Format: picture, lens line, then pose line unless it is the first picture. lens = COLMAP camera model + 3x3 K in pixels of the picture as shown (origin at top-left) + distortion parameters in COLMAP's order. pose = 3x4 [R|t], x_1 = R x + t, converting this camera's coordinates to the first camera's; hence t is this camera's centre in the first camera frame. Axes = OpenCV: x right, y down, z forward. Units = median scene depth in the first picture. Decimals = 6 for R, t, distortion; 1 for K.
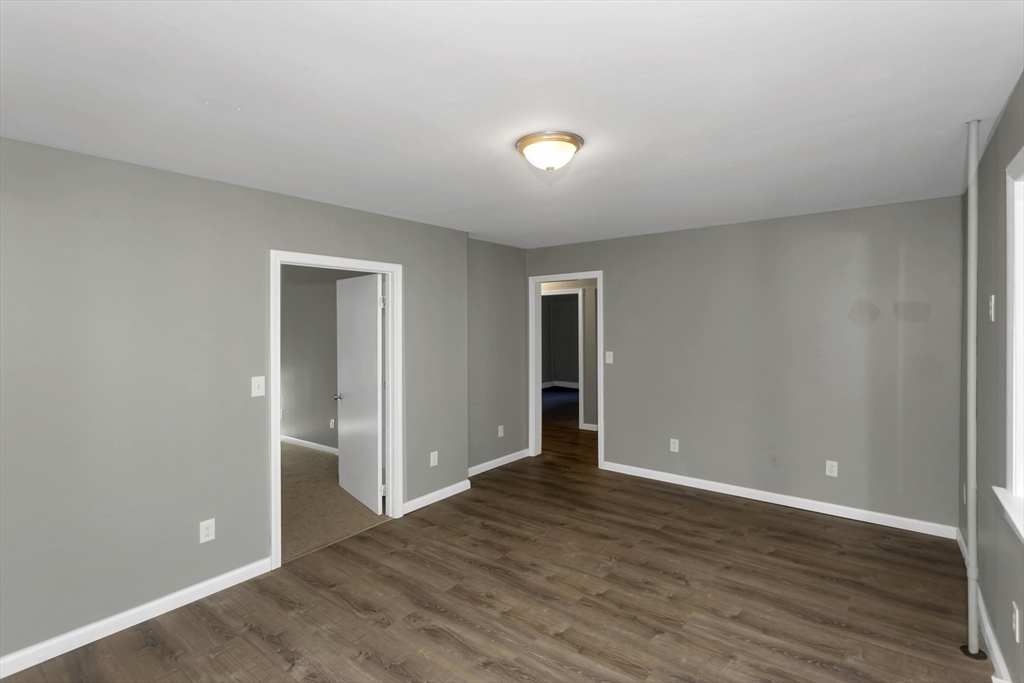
lens RADIAL K [[502.2, 0, 502.0], [0, 502.2, 324.0], [0, 0, 1]] dist [-0.009121, 0.002808]
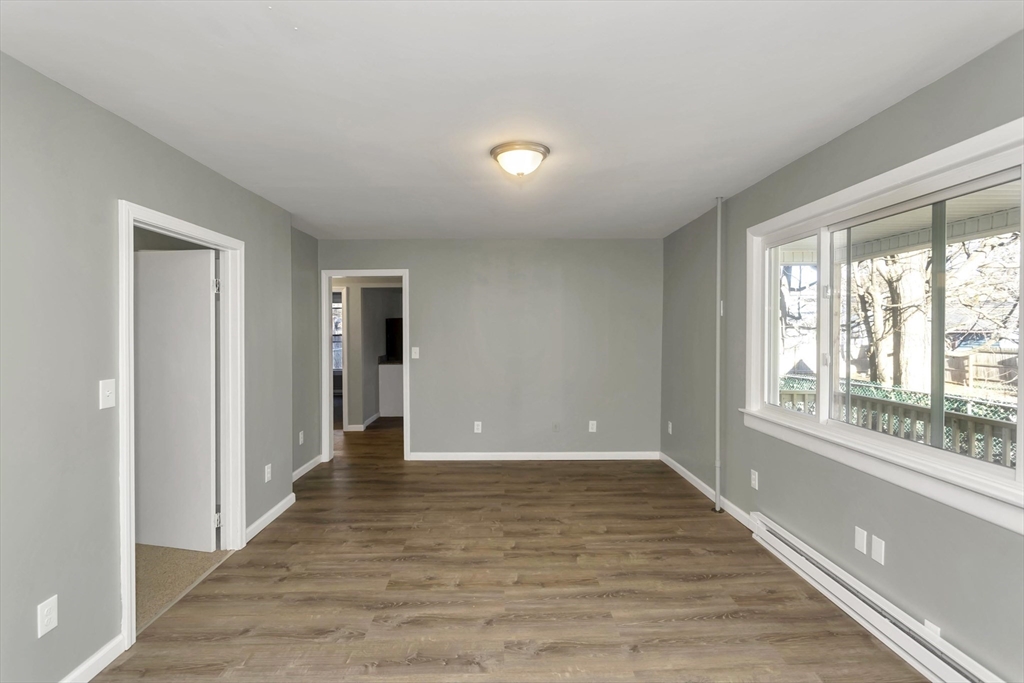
lens RADIAL K [[502.2, 0, 519.9], [0, 502.2, 336.4], [0, 0, 1]] dist [-0.009121, 0.002808]
pose [[0.764834, -0.004917, 0.644209, -0.488808], [-0.001481, 0.999955, 0.009391, 0.036967], [-0.644226, -0.008137, 0.764792, 0.096867]]
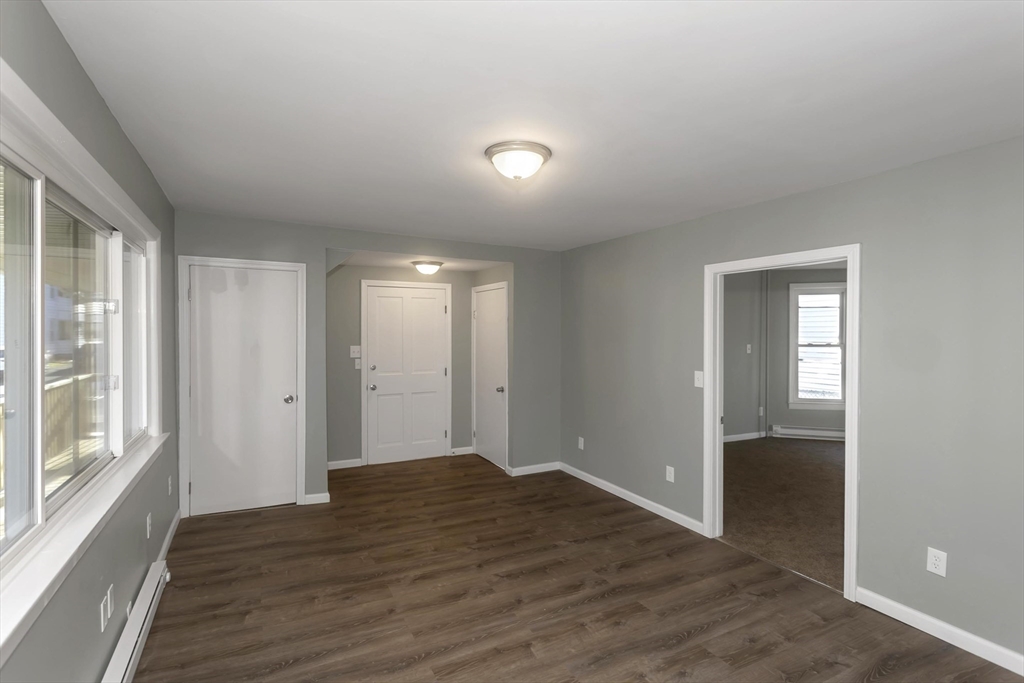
lens RADIAL K [[502.2, 0, 526.1], [0, 502.2, 331.6], [0, 0, 1]] dist [-0.009121, 0.002808]
pose [[-0.407175, 0.004983, -0.913336, 0.792840], [0.000873, 0.999987, 0.005067, 0.004073], [0.913350, 0.001266, -0.407174, 1.102474]]
